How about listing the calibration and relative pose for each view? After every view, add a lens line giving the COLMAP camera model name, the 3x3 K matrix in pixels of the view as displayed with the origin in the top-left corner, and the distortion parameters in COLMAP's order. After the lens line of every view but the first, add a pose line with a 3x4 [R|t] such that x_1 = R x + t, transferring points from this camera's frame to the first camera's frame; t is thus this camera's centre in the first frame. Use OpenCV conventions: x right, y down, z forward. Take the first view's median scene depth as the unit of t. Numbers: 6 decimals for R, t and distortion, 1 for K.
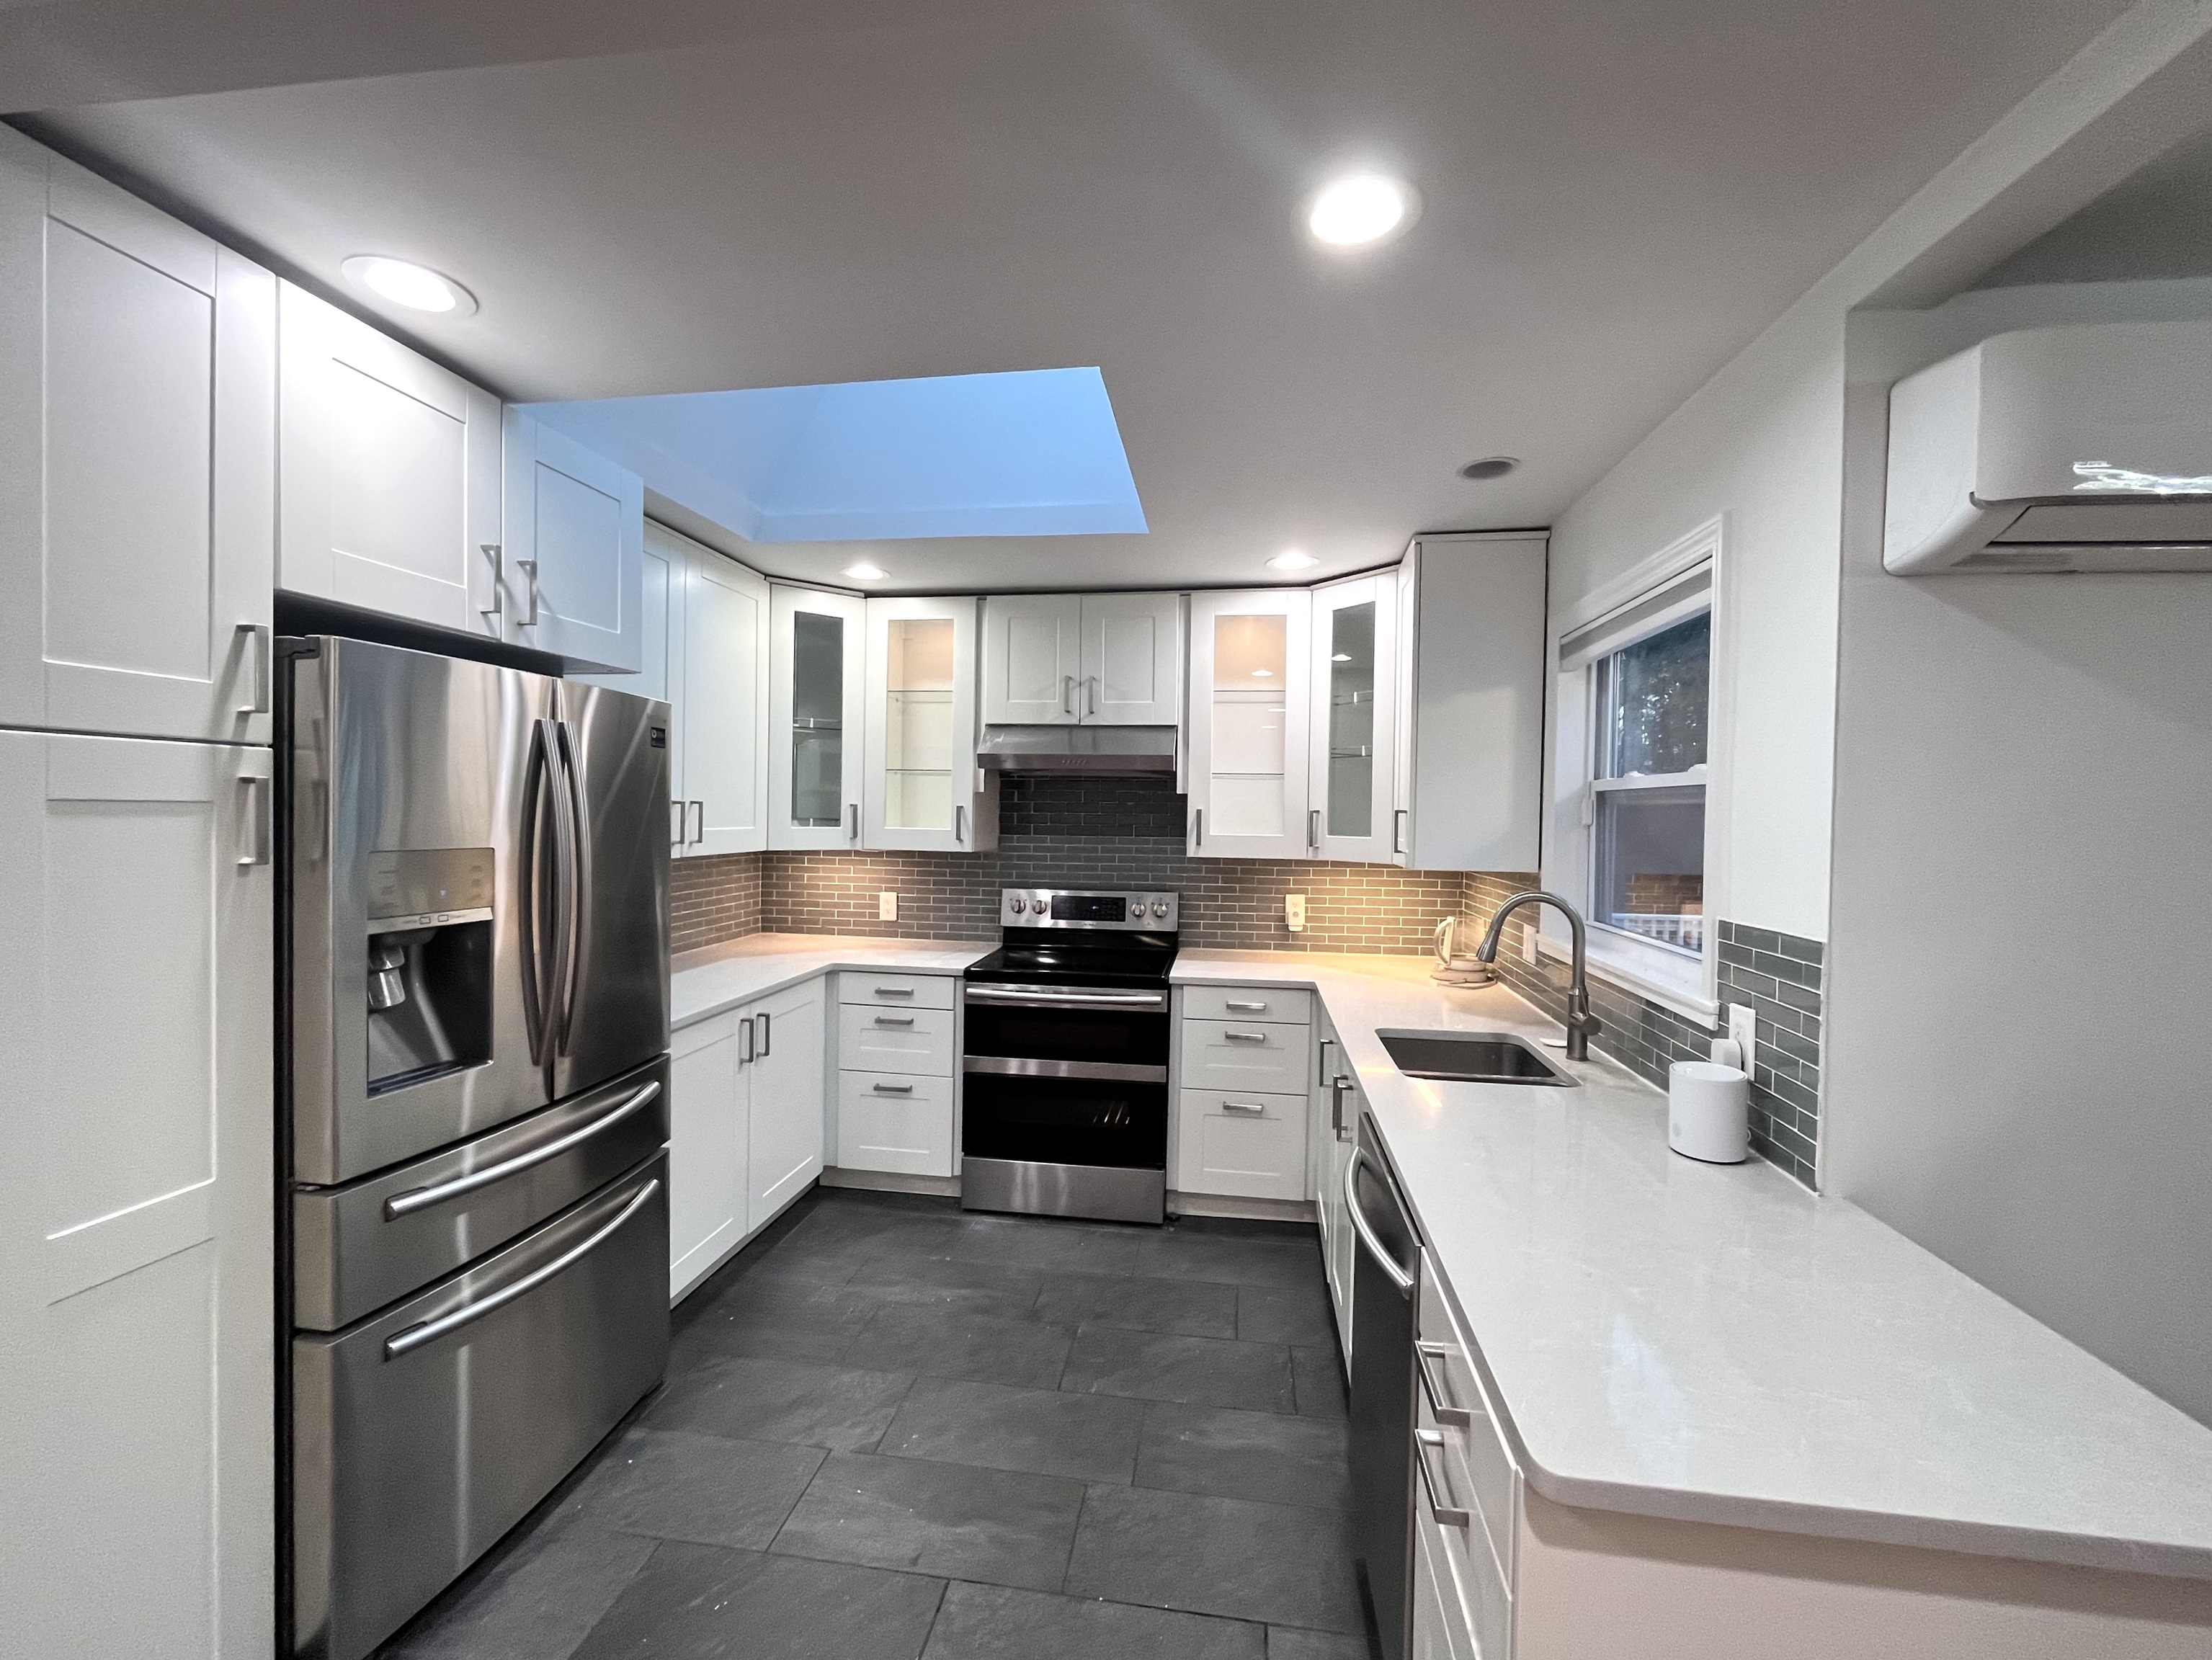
lens RADIAL K [[917.5, 0, 1104.0], [0, 917.5, 827.3], [0, 0, 1]] dist [-0.001262, -0.000026]
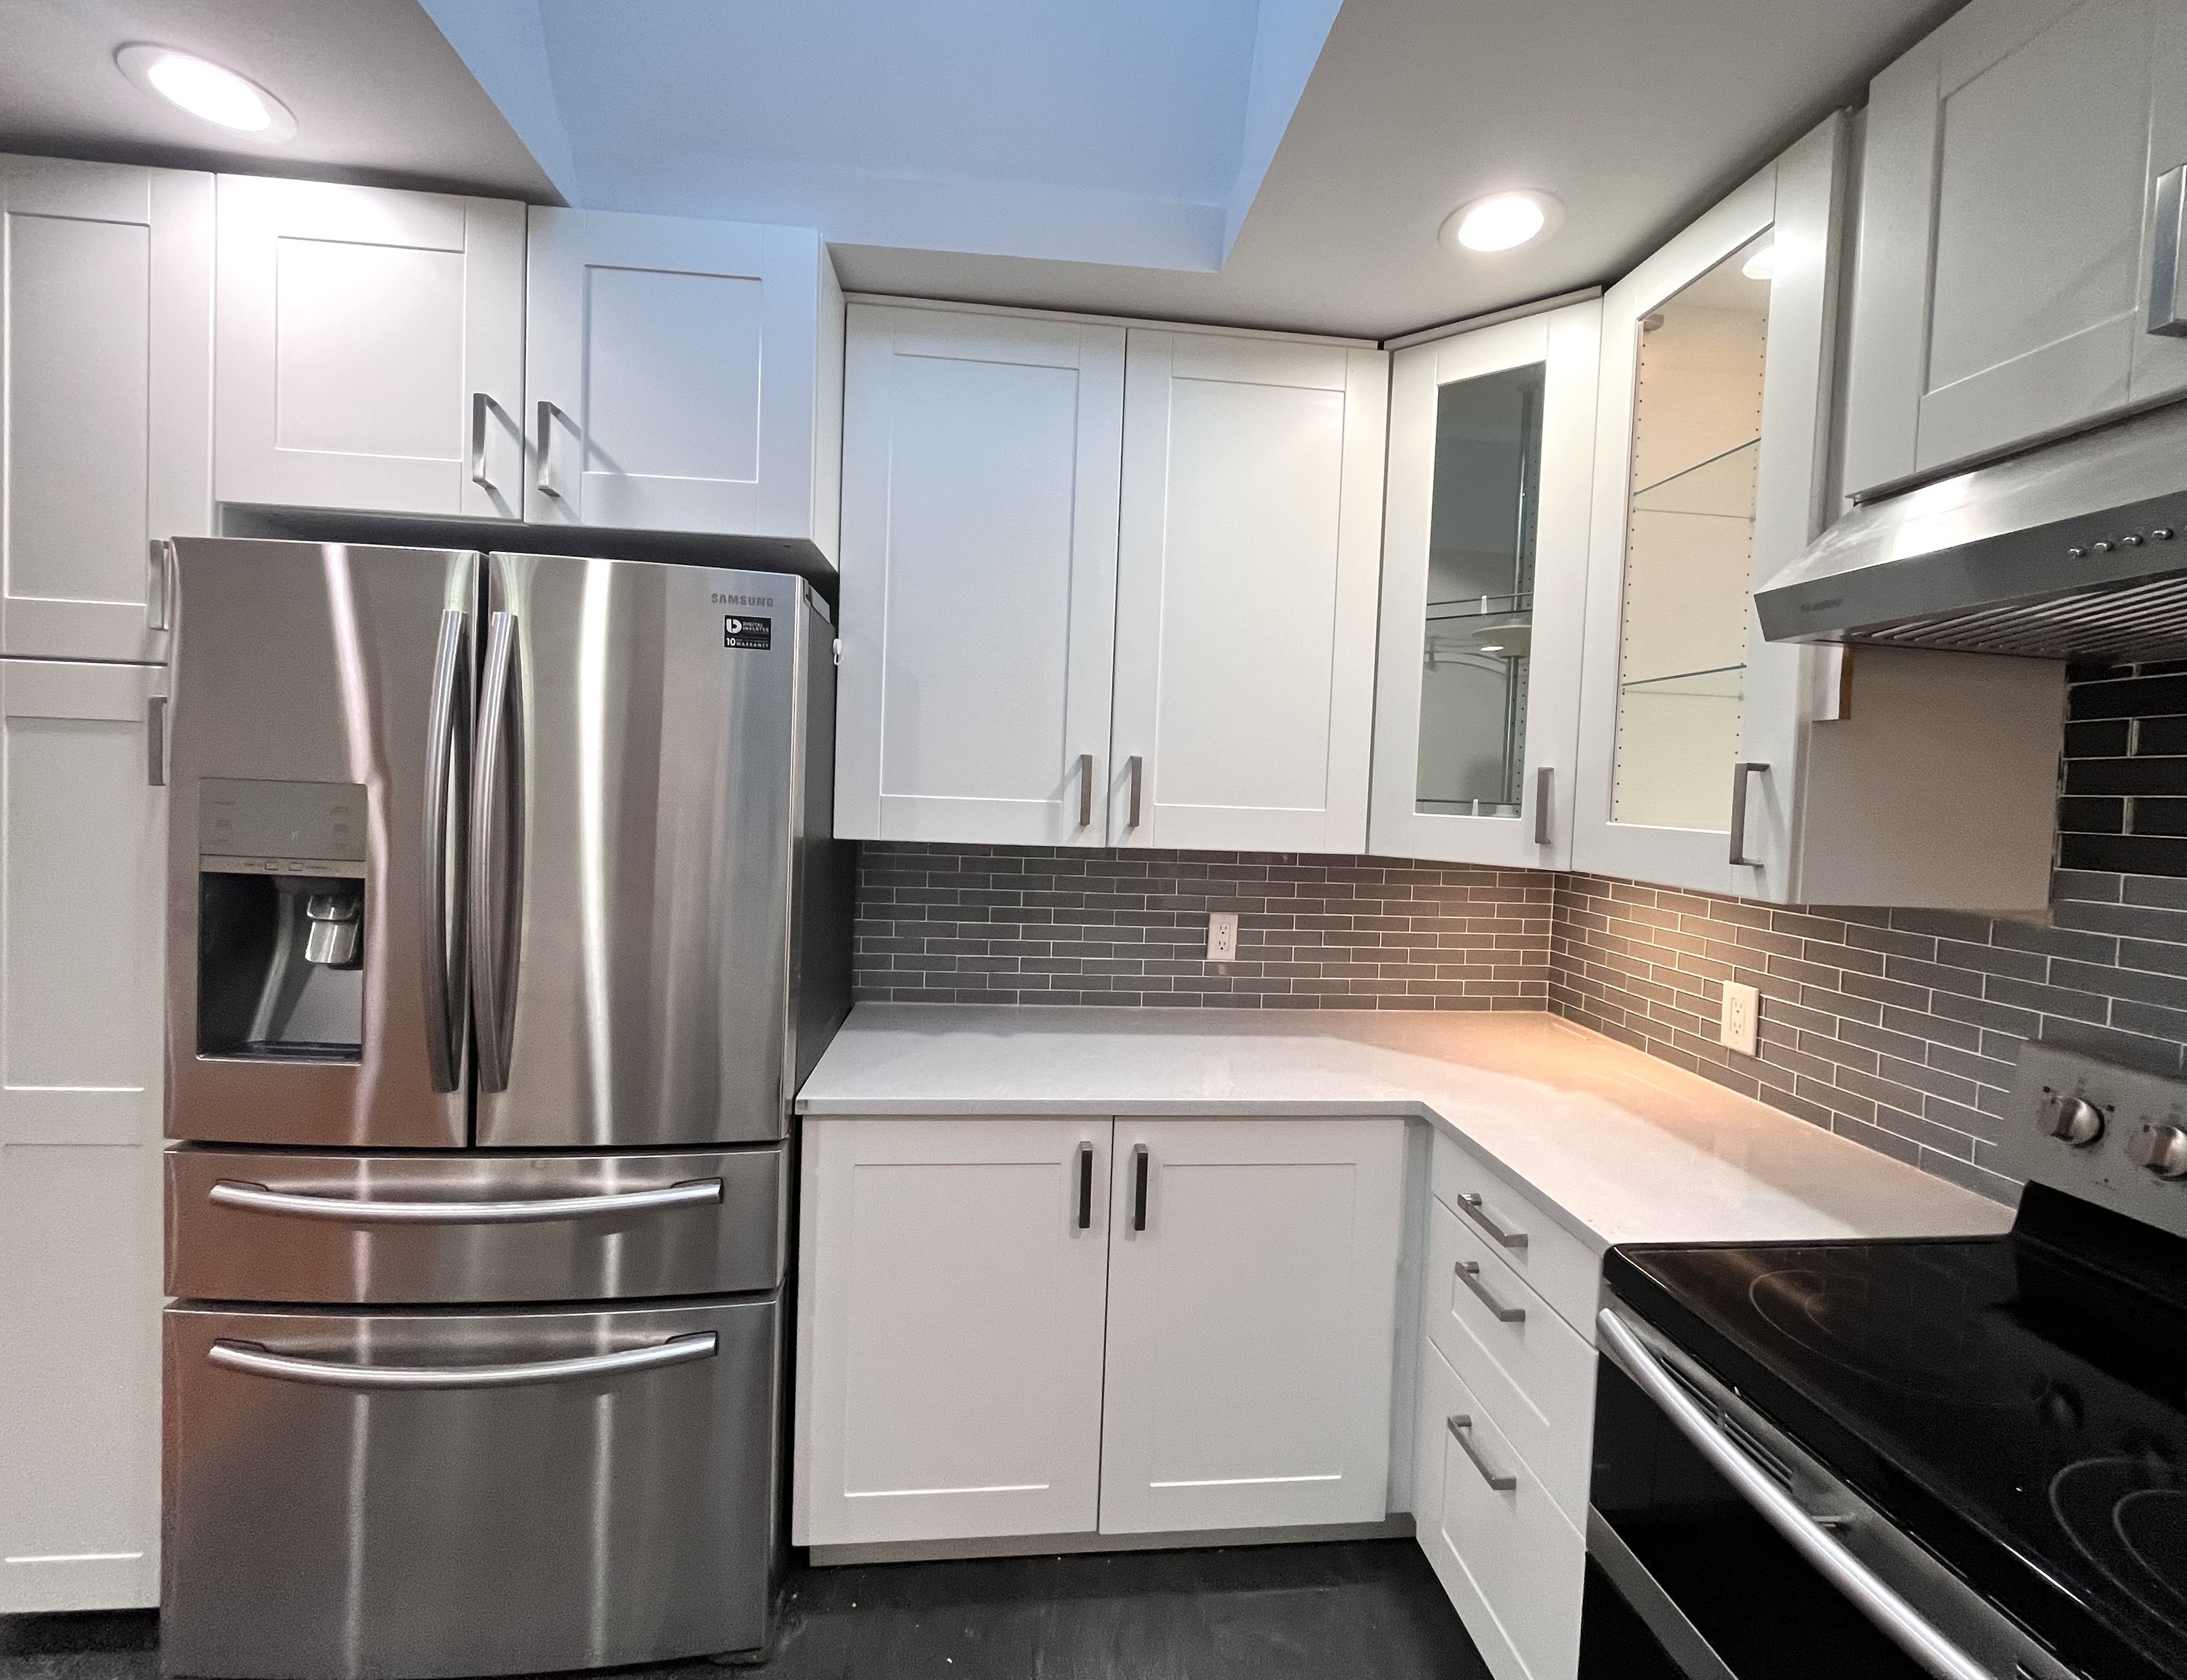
lens RADIAL K [[929.6, 0, 1093.5], [0, 929.6, 817.1], [0, 0, 1]] dist [-0.000139, 0.000129]
pose [[0.251252, 0.025624, -0.967582, 0.122555], [-0.050649, 0.998628, 0.013294, 0.004294], [0.966596, 0.045667, 0.252205, 0.724061]]
